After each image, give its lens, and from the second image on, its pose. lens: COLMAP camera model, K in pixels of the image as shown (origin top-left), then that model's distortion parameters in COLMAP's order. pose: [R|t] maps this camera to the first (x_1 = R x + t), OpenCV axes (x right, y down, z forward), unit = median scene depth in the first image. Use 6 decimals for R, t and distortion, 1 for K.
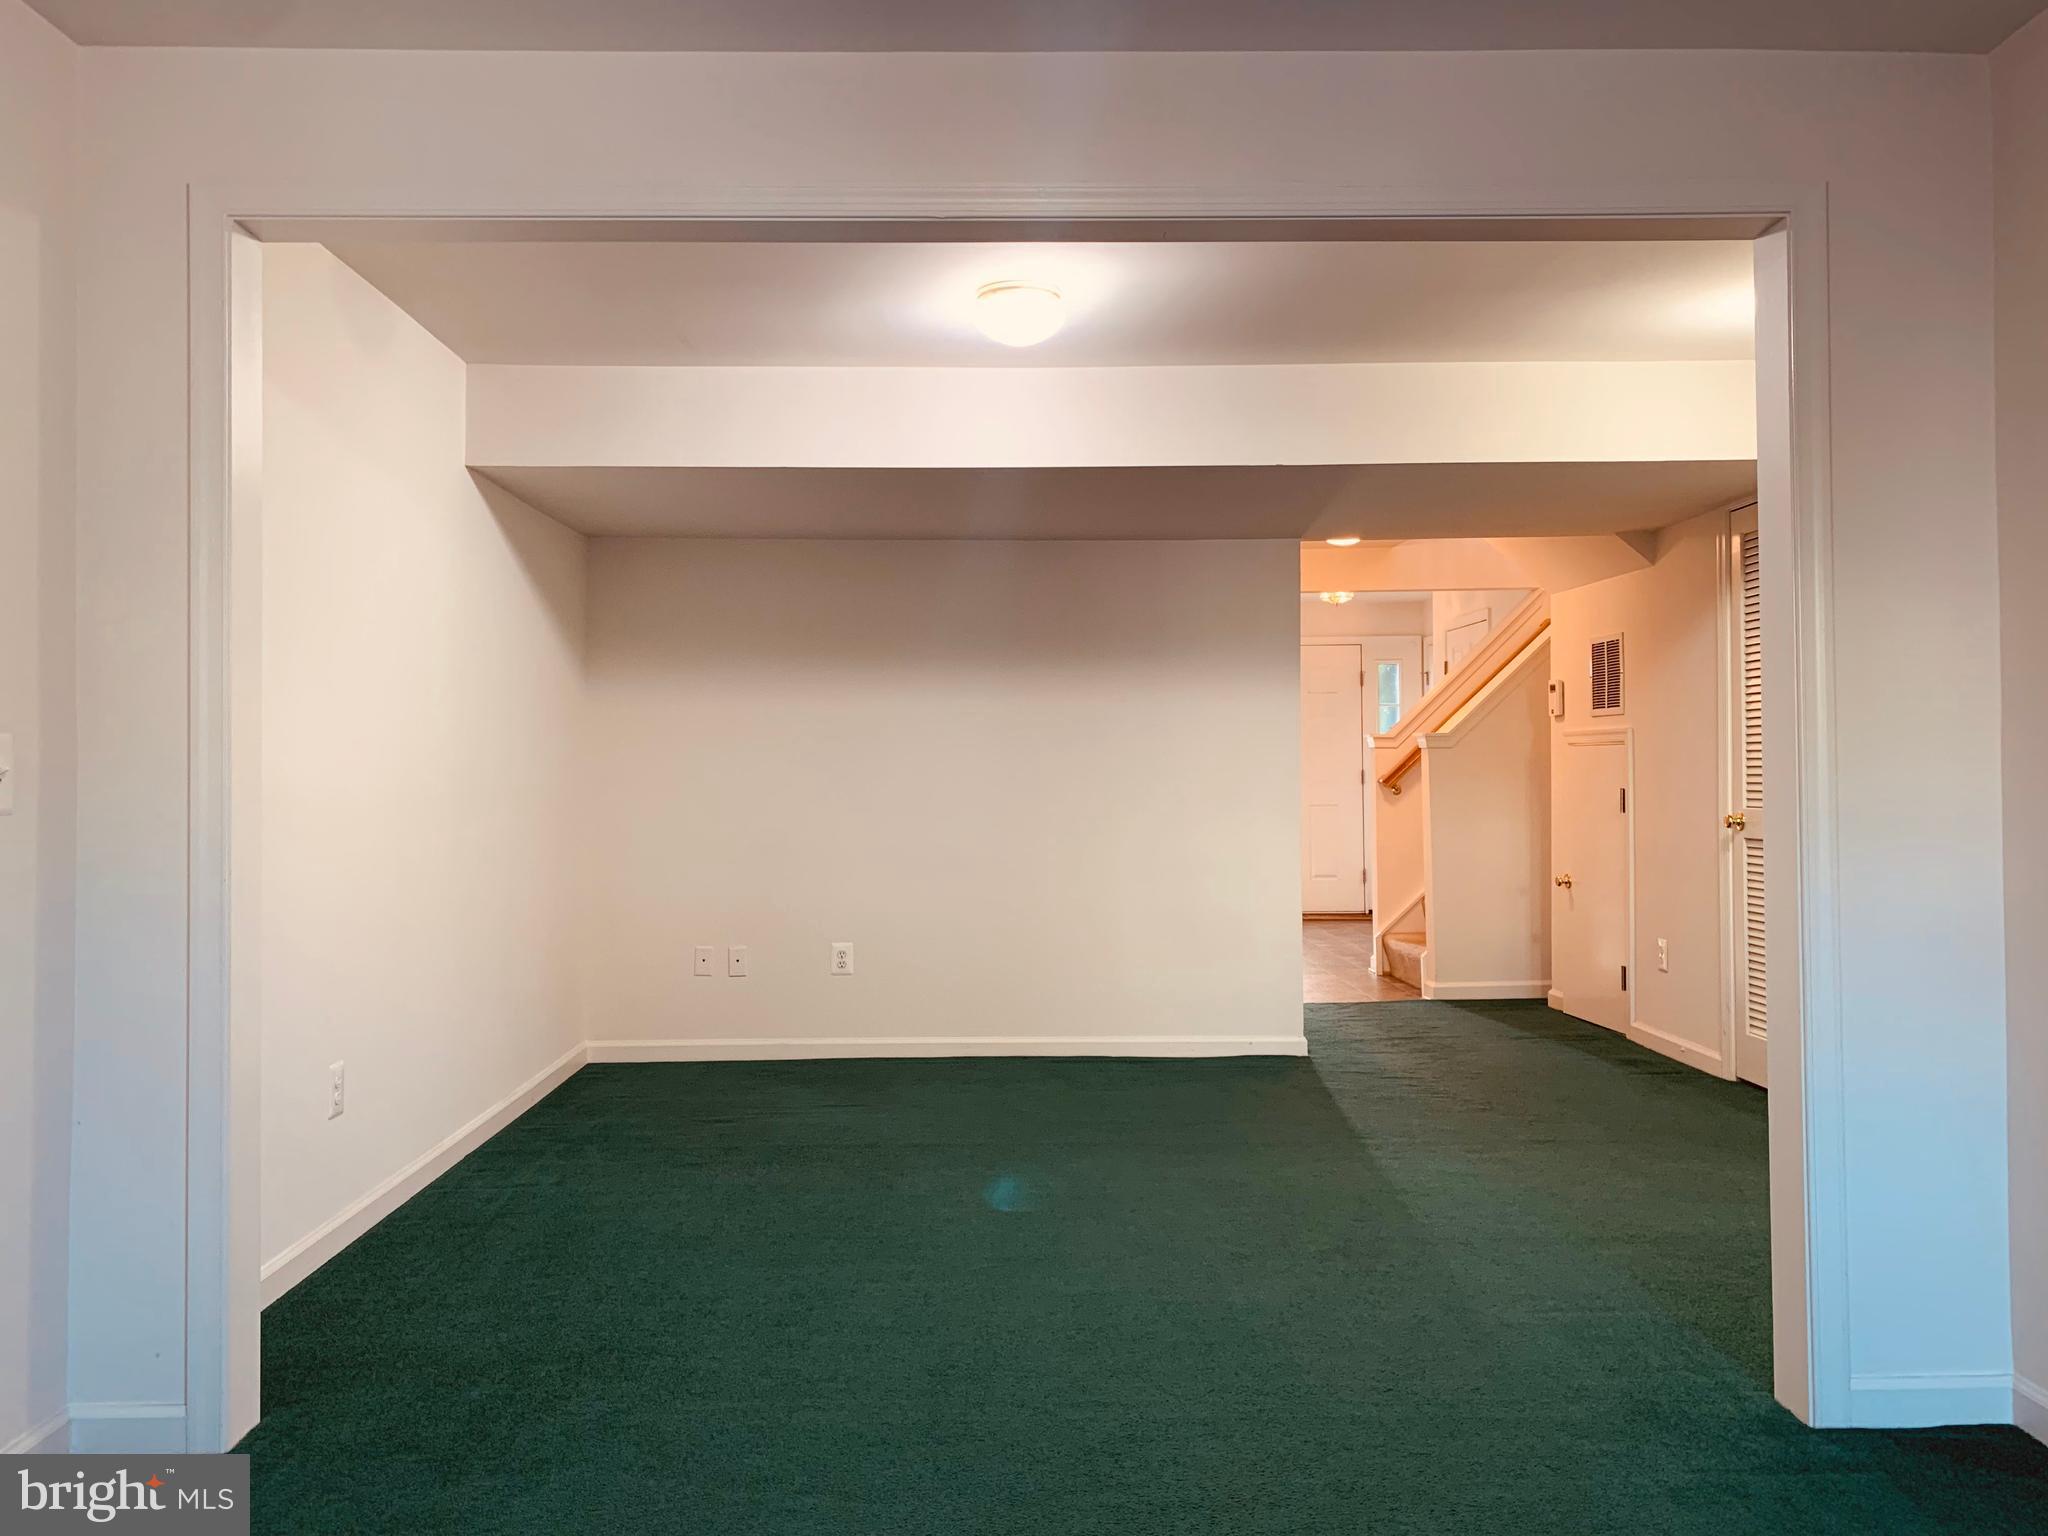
lens RADIAL K [[1567.2, 0, 1019.3], [0, 1567.2, 753.6], [0, 0, 1]] dist [0.028352, -0.022846]
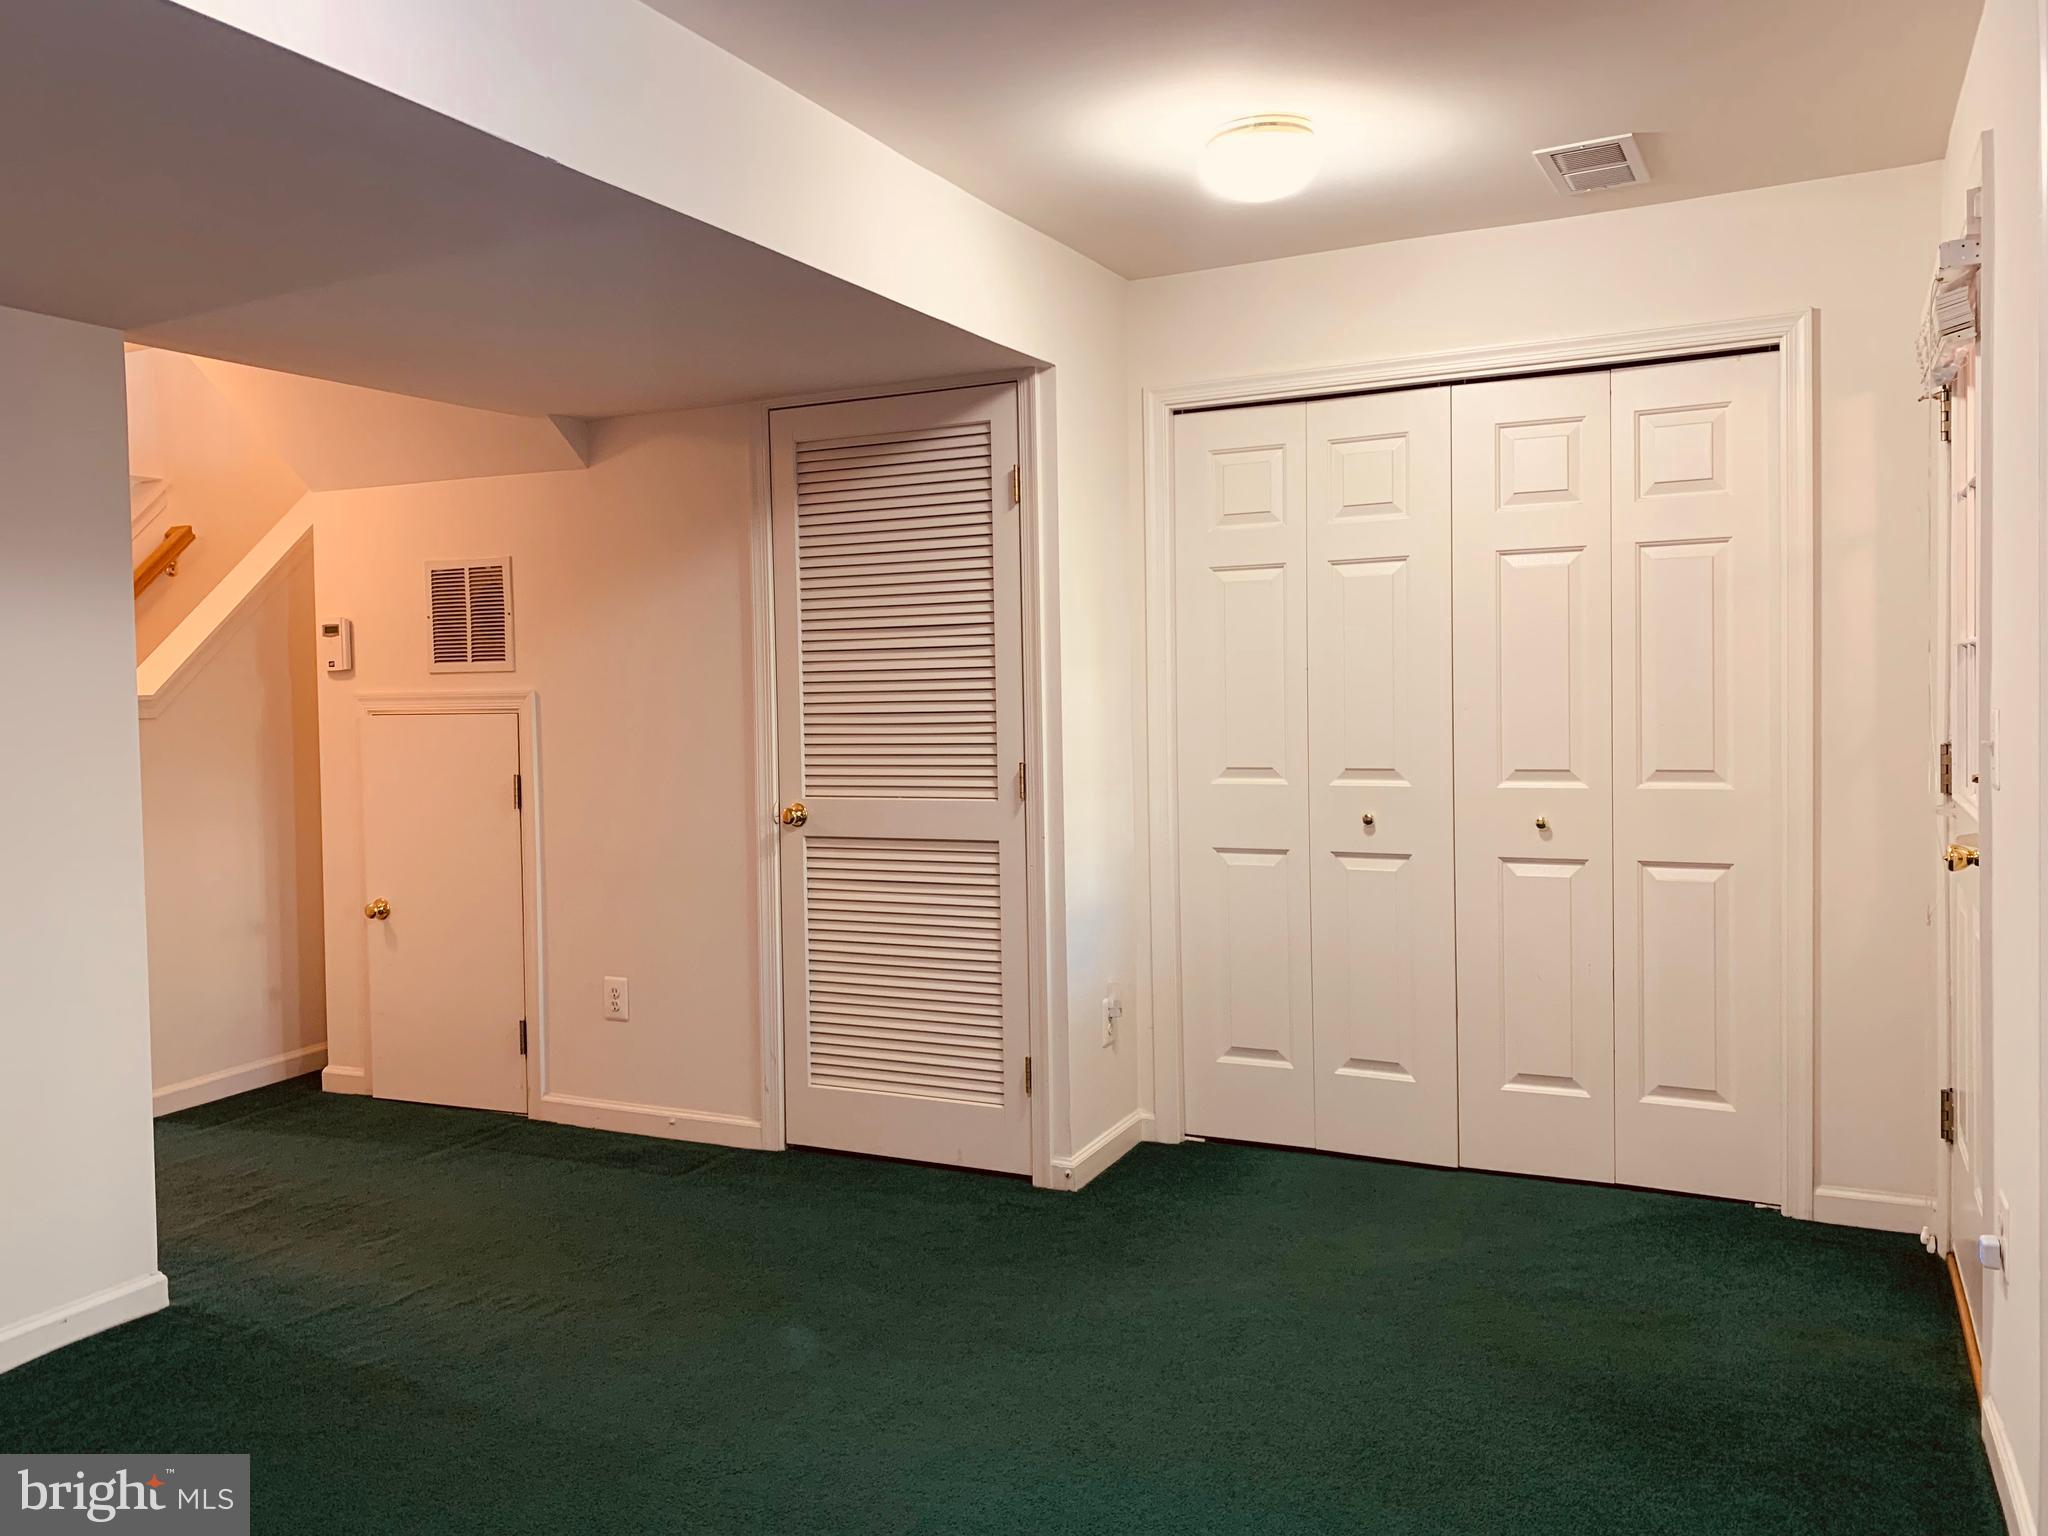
lens RADIAL K [[1567.2, 0, 1016.7], [0, 1567.2, 752.8], [0, 0, 1]] dist [0.028352, -0.022846]
pose [[0.456776, -0.039749, 0.888693, -0.151151], [0.007129, 0.999133, 0.041025, -0.015934], [-0.889553, -0.012404, 0.456664, 0.478251]]
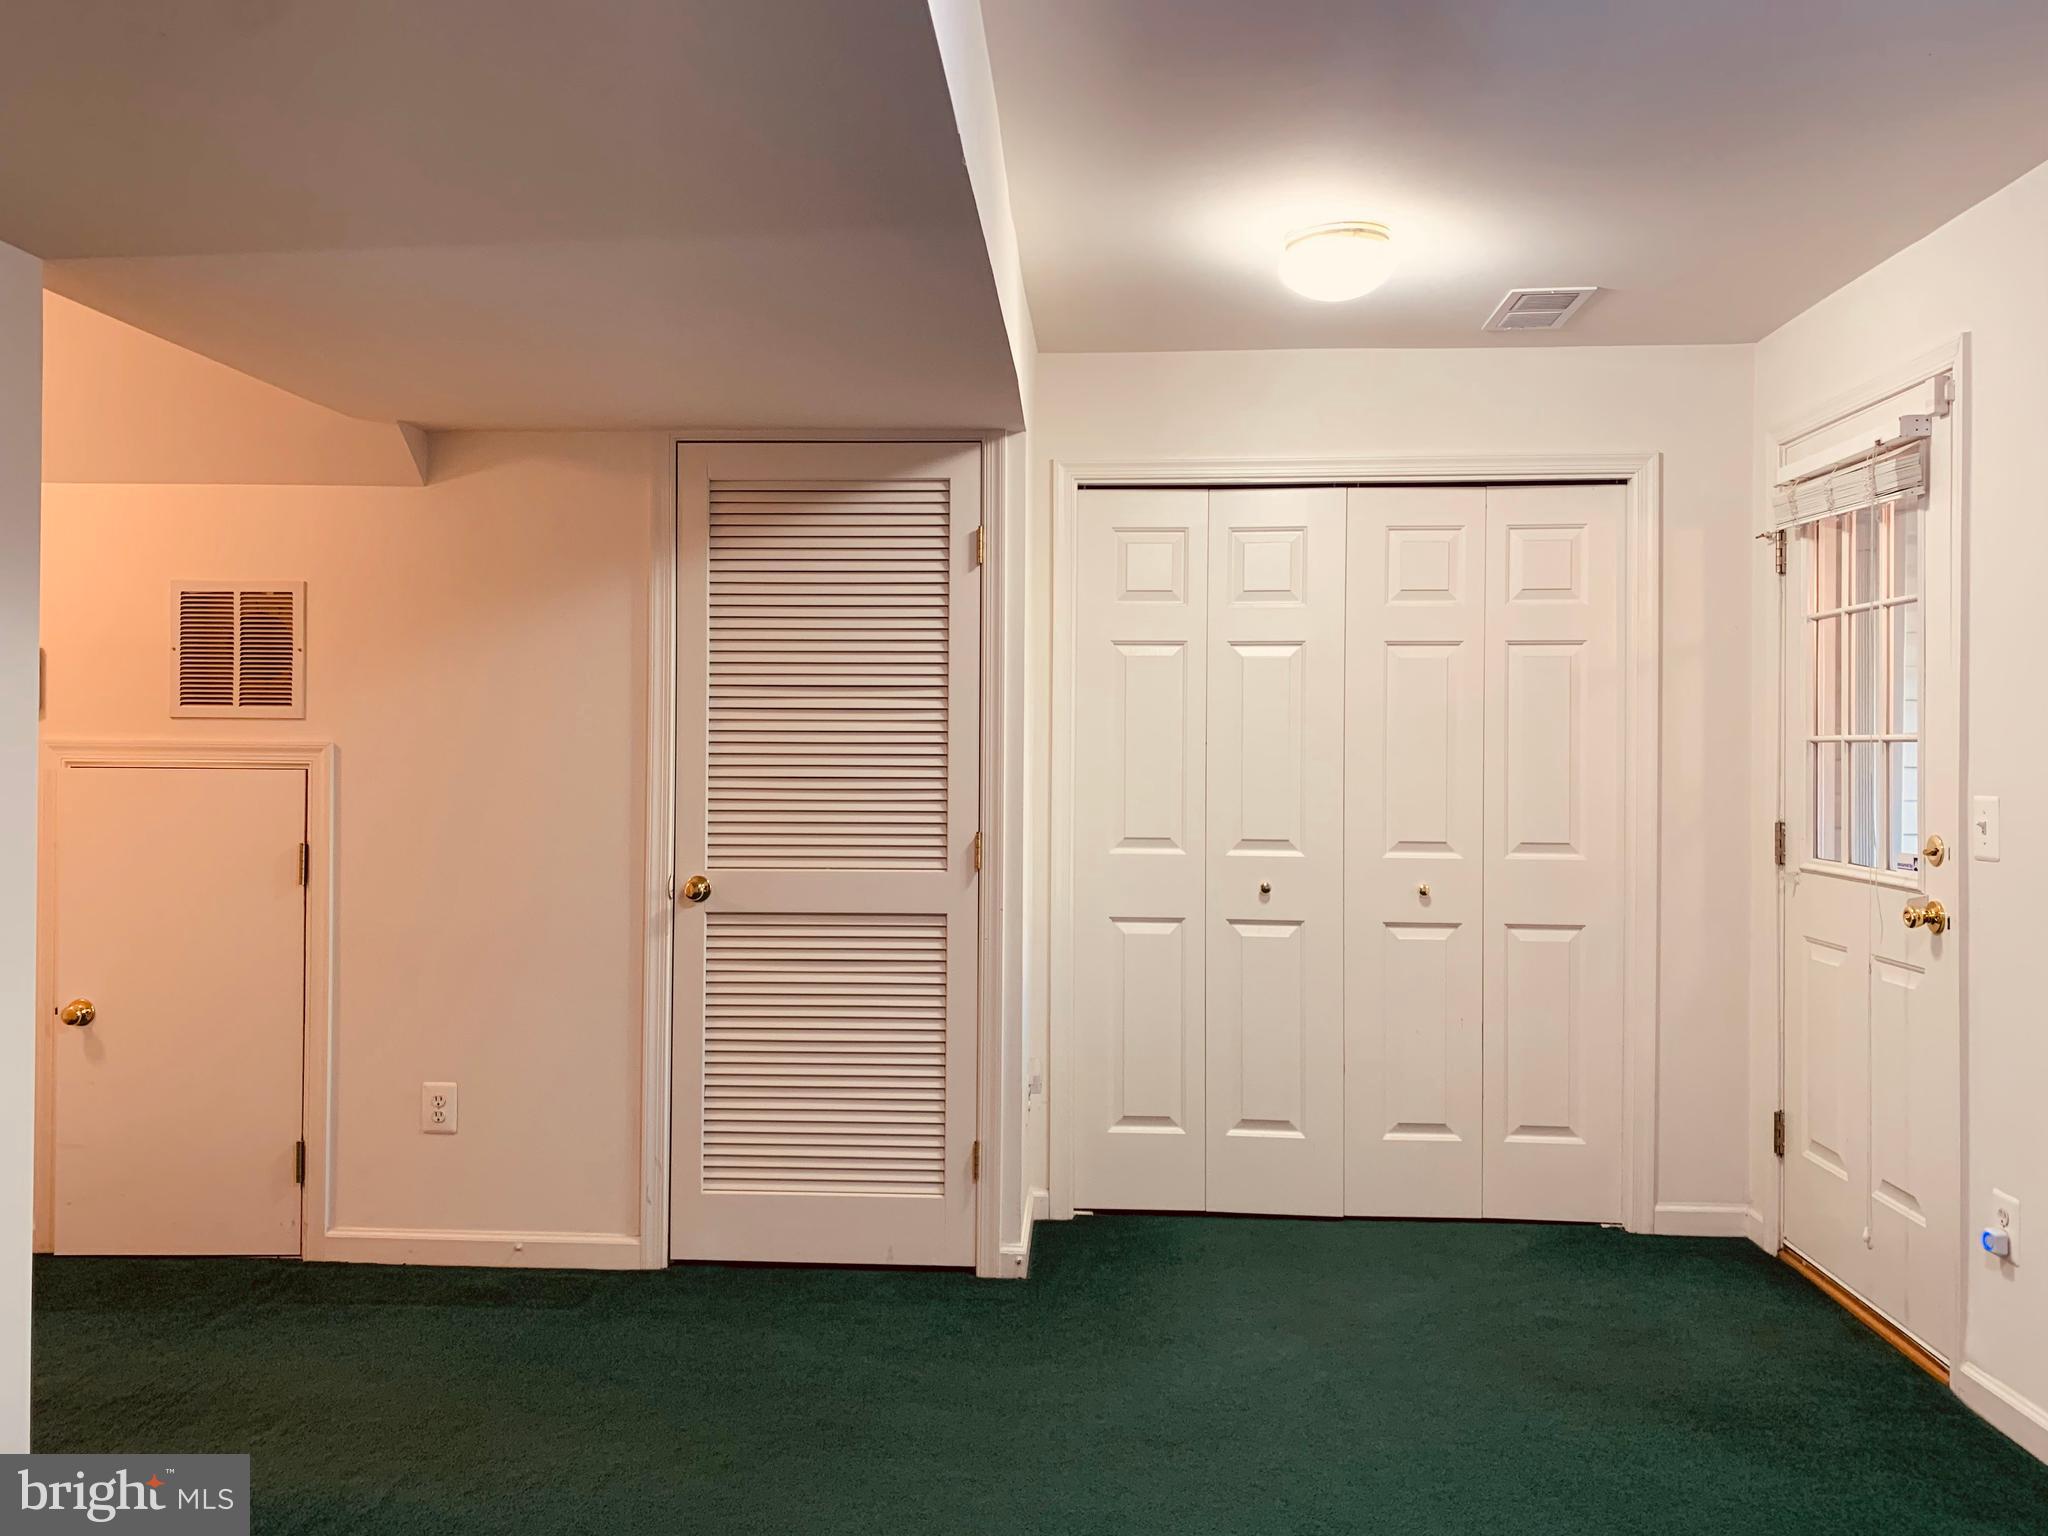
lens RADIAL K [[1567.2, 0, 1018.2], [0, 1567.2, 753.7], [0, 0, 1]] dist [0.028352, -0.022846]
pose [[0.070930, 0.005661, 0.997465, -0.195137], [-0.018218, 0.999824, -0.004379, -0.014353], [-0.997315, -0.017862, 0.071021, 0.700086]]
